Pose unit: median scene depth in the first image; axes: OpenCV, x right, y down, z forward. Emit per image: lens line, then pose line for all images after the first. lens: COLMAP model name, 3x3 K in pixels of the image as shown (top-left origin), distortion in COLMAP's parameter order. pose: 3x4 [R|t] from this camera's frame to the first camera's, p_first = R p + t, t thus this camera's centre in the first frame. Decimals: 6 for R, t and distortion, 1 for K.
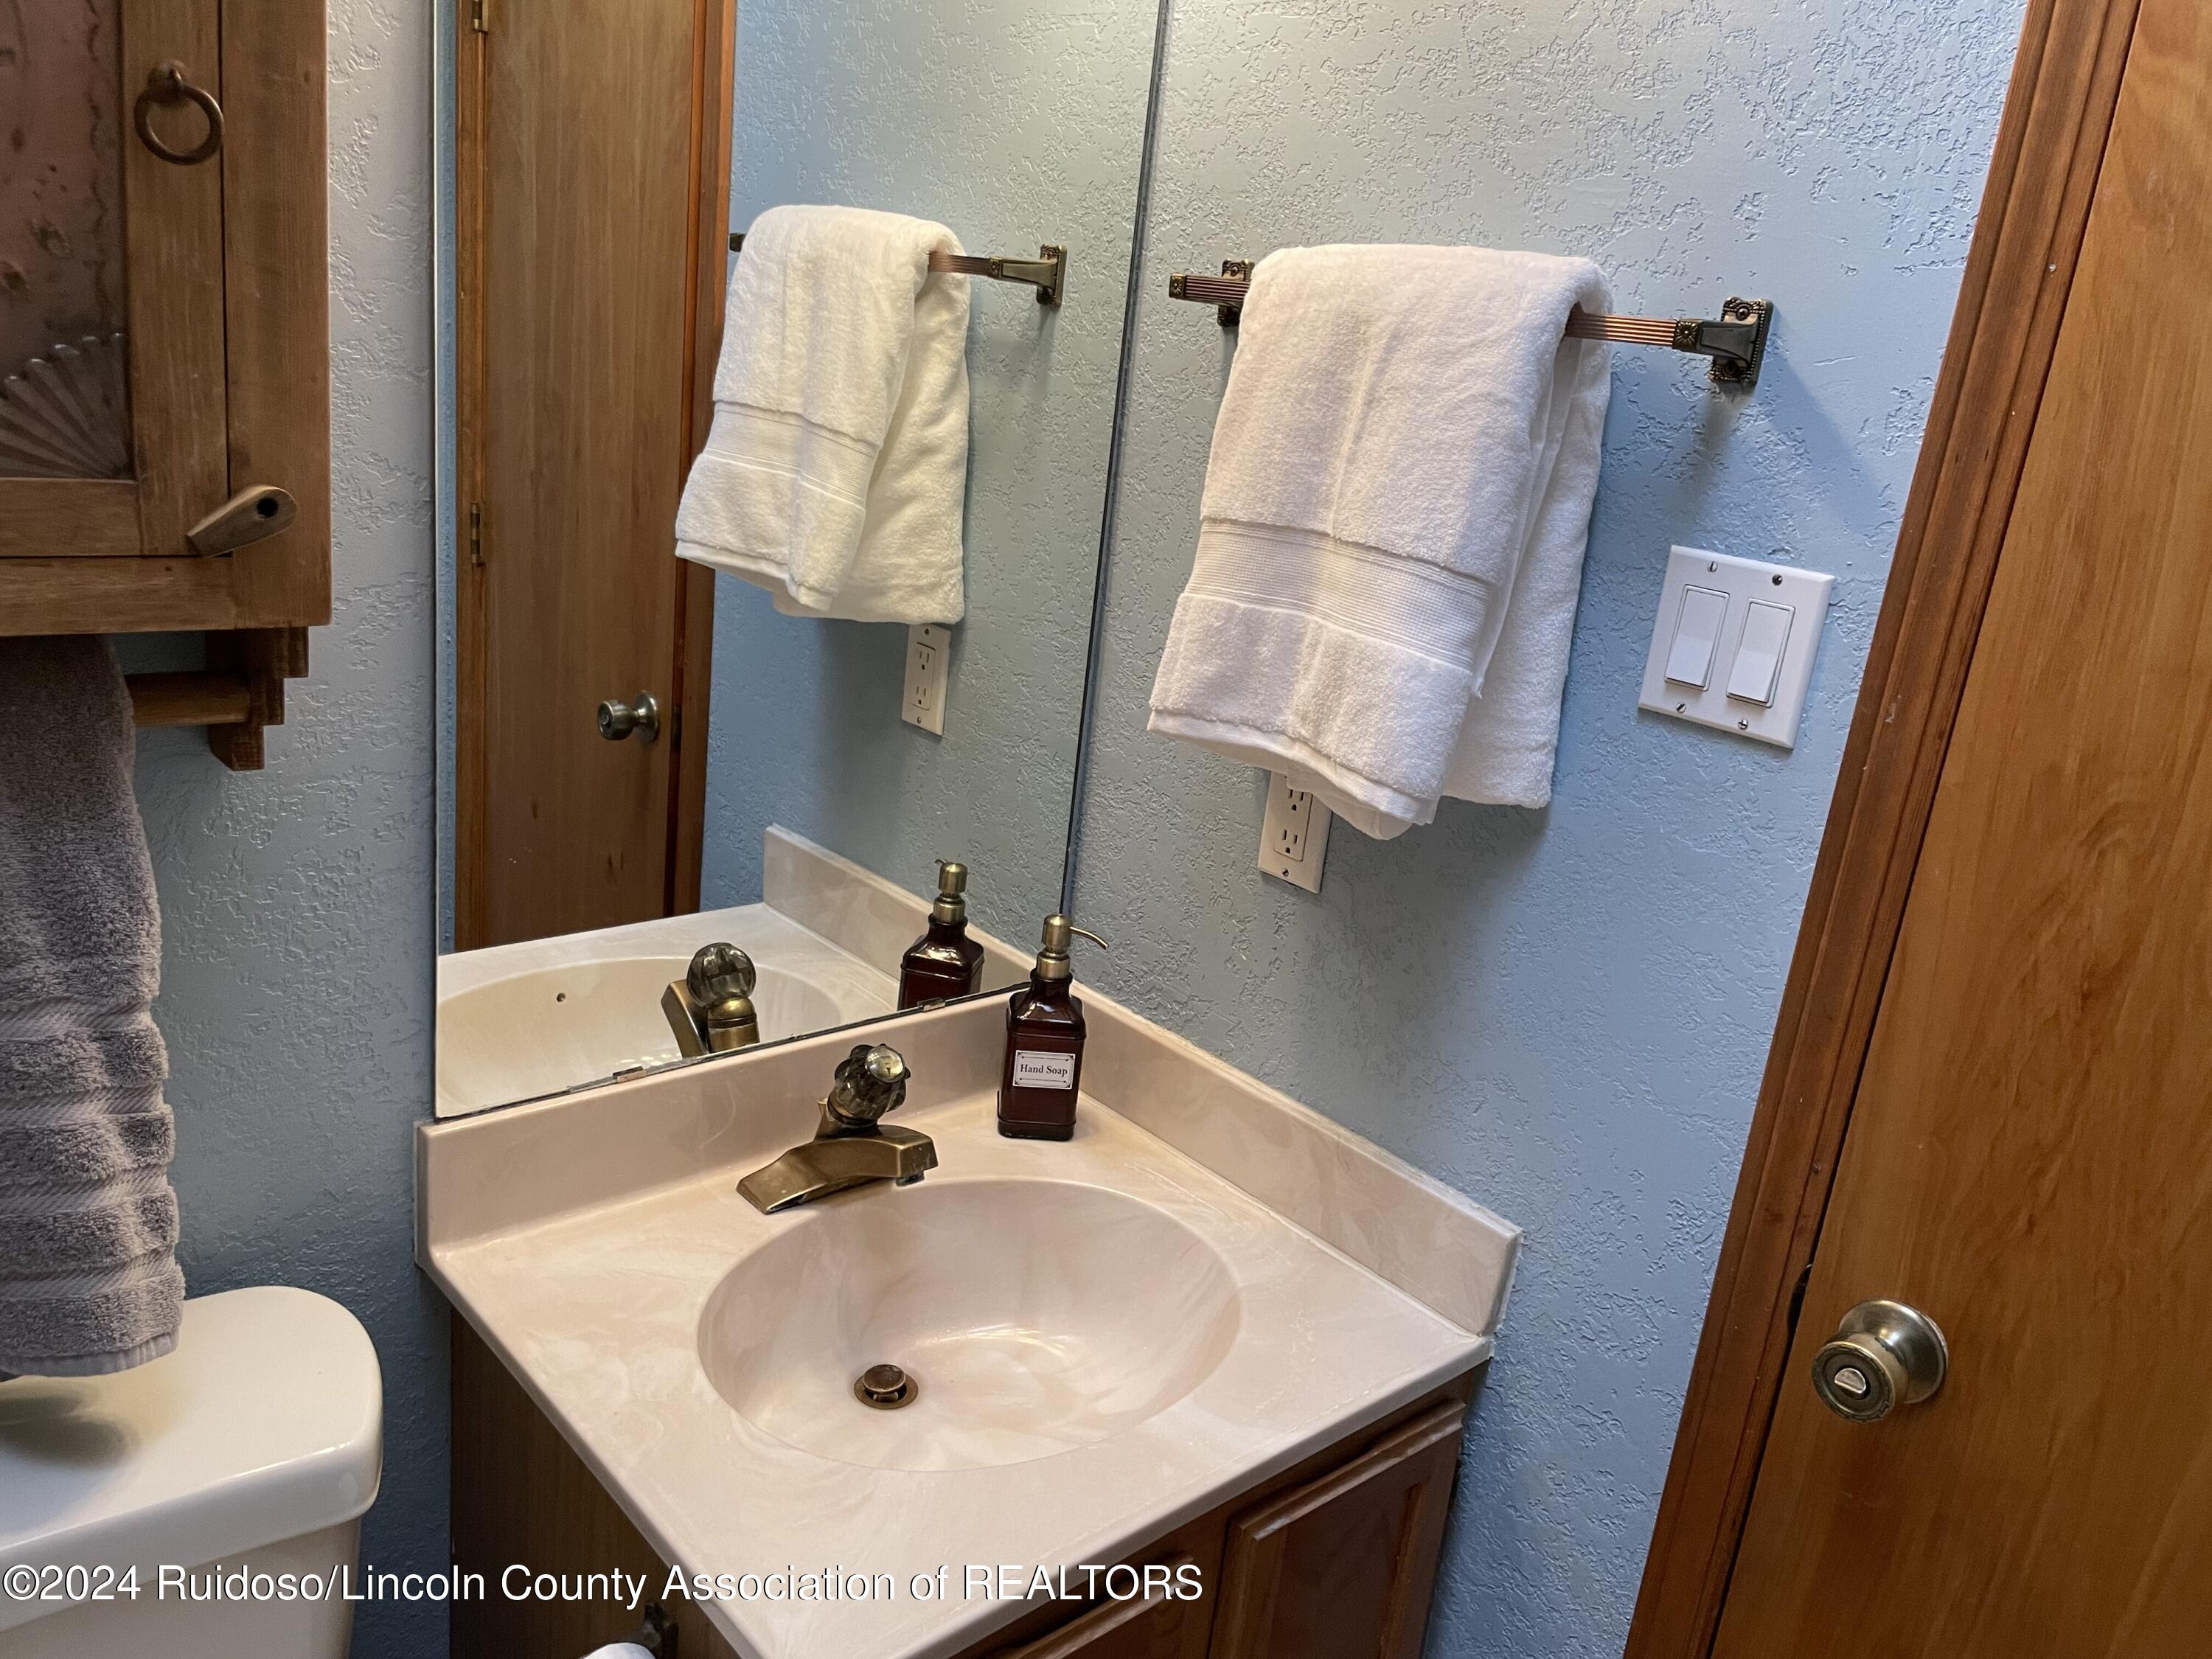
lens RADIAL K [[1705.3, 0, 1104.1], [0, 1705.3, 829.1], [0, 0, 1]] dist [-0.001042, -0.000778]
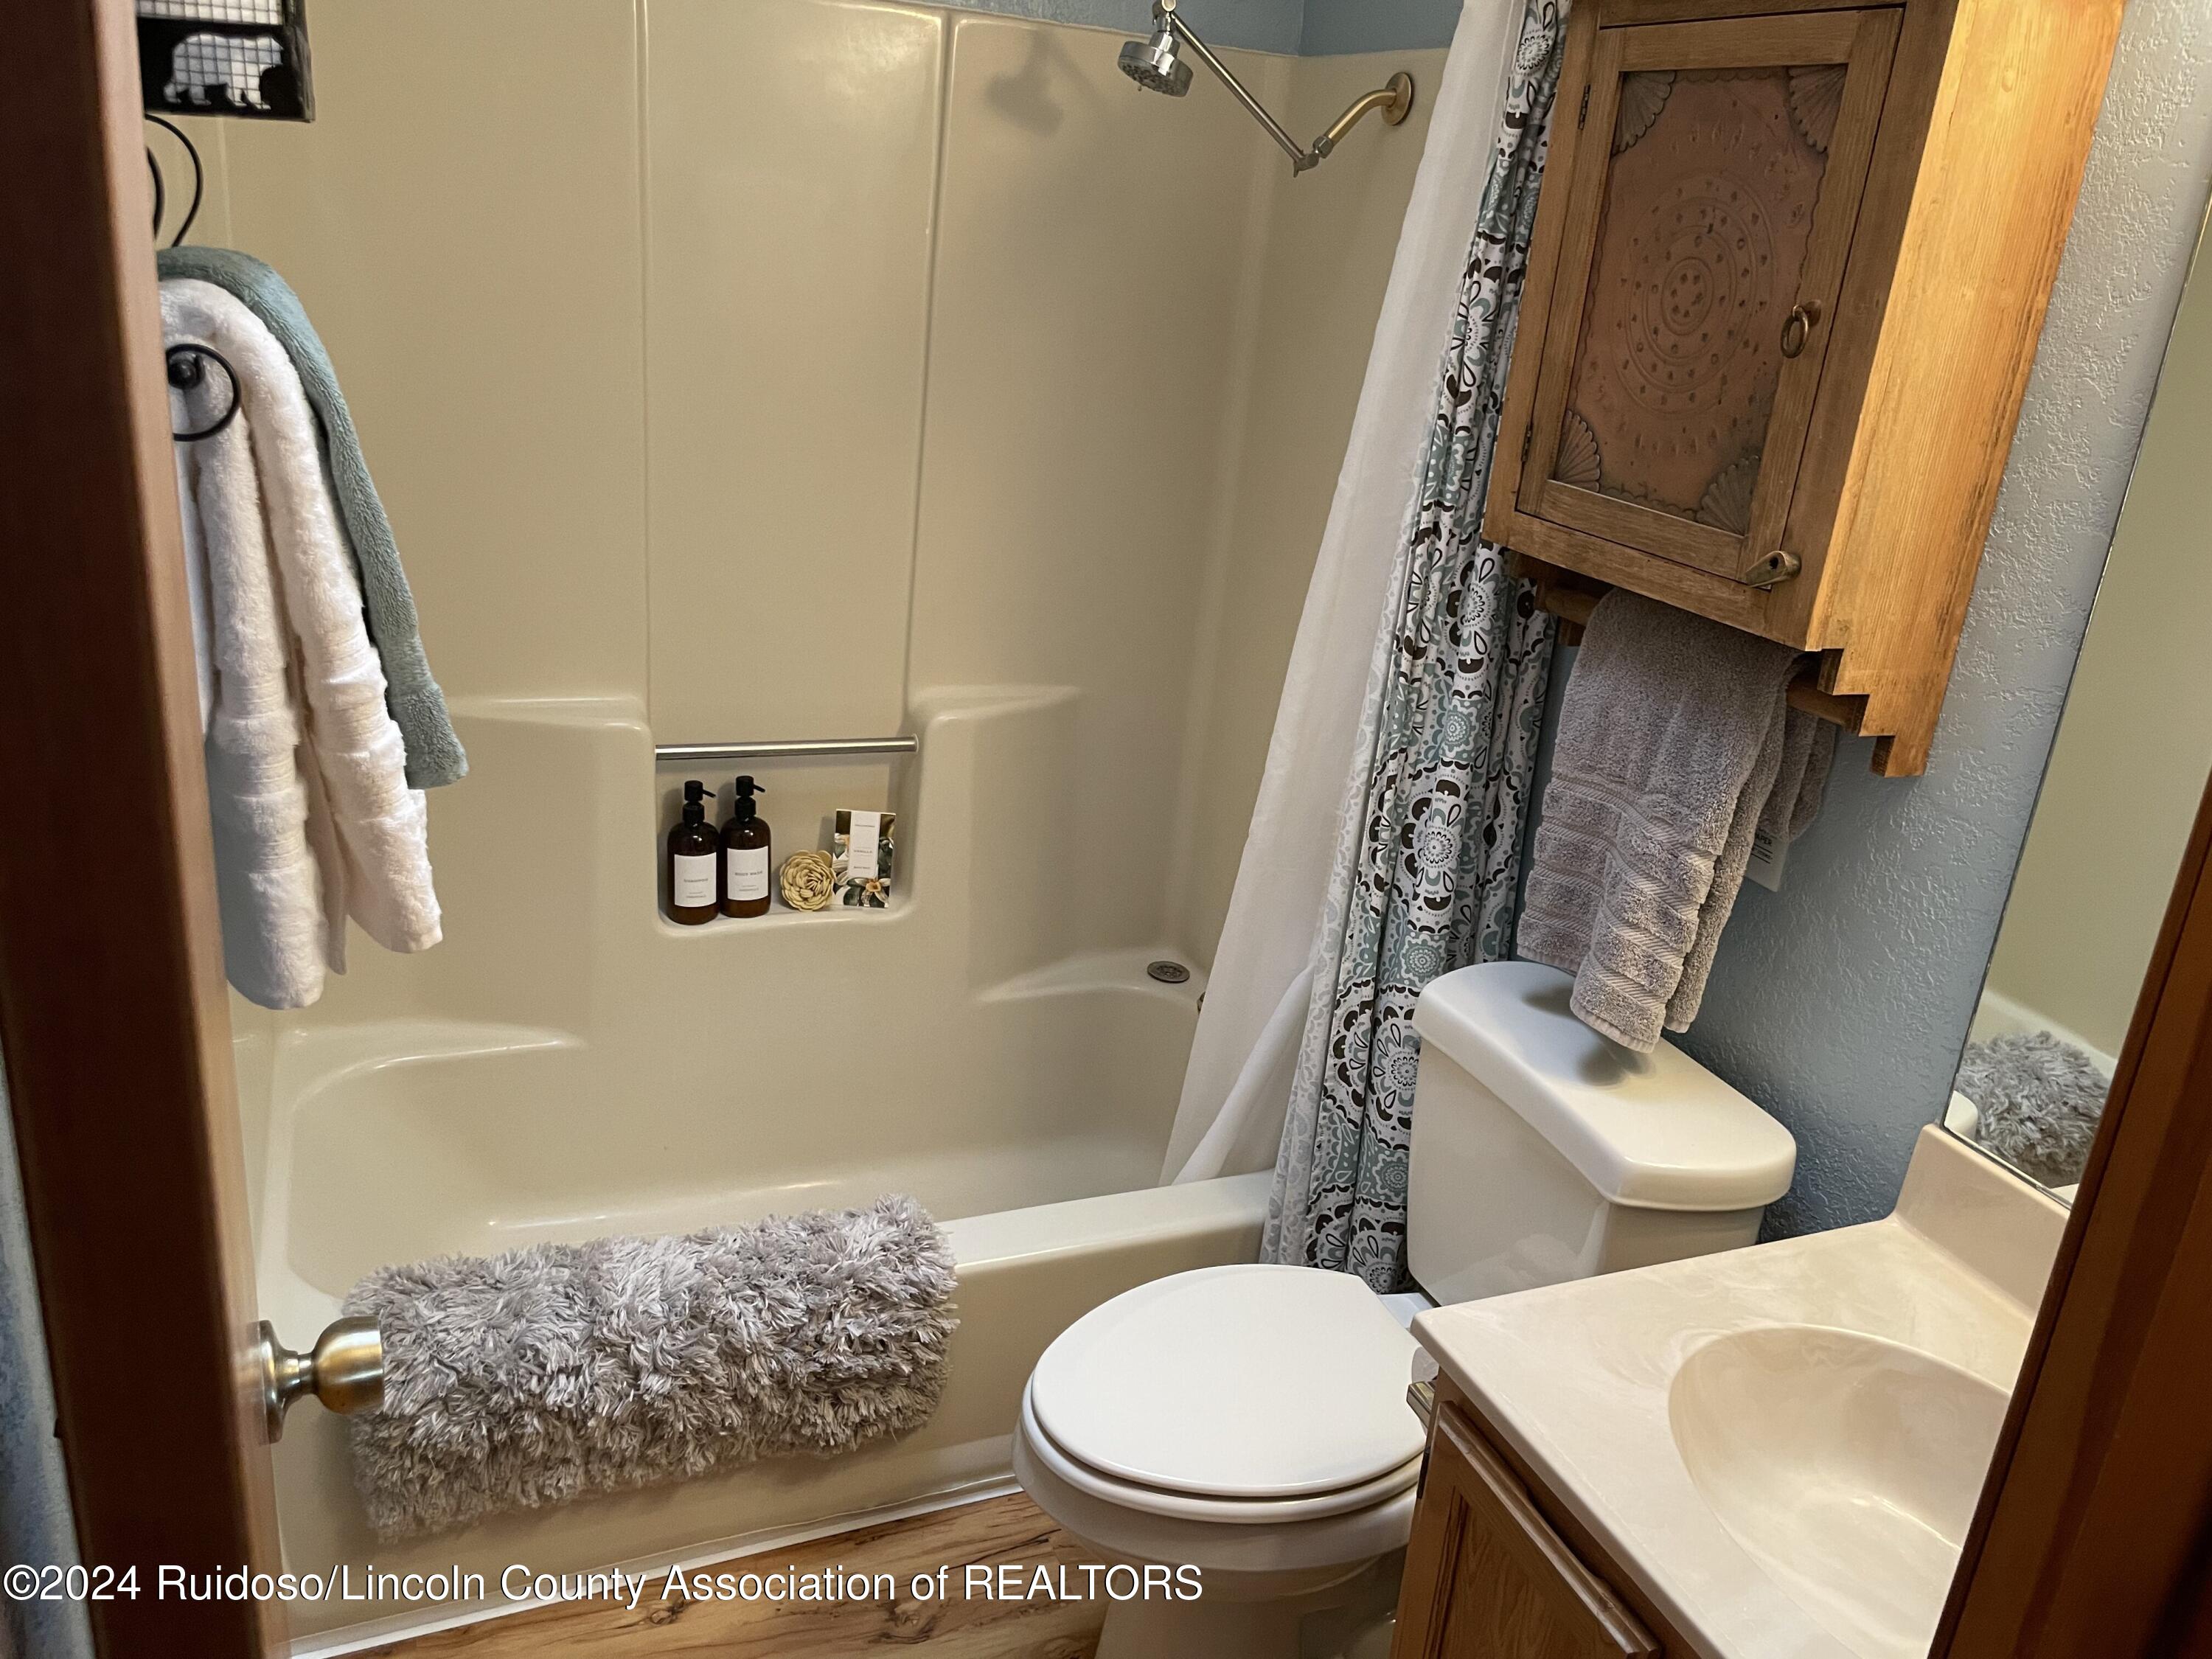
lens RADIAL K [[1705.3, 0, 1106.1], [0, 1705.3, 827.8], [0, 0, 1]] dist [-0.001042, -0.000778]
pose [[-0.305575, 0.192620, -0.932481, 1.172709], [-0.392931, 0.866538, 0.307762, -0.204063], [0.867311, 0.460445, -0.189106, 0.810332]]
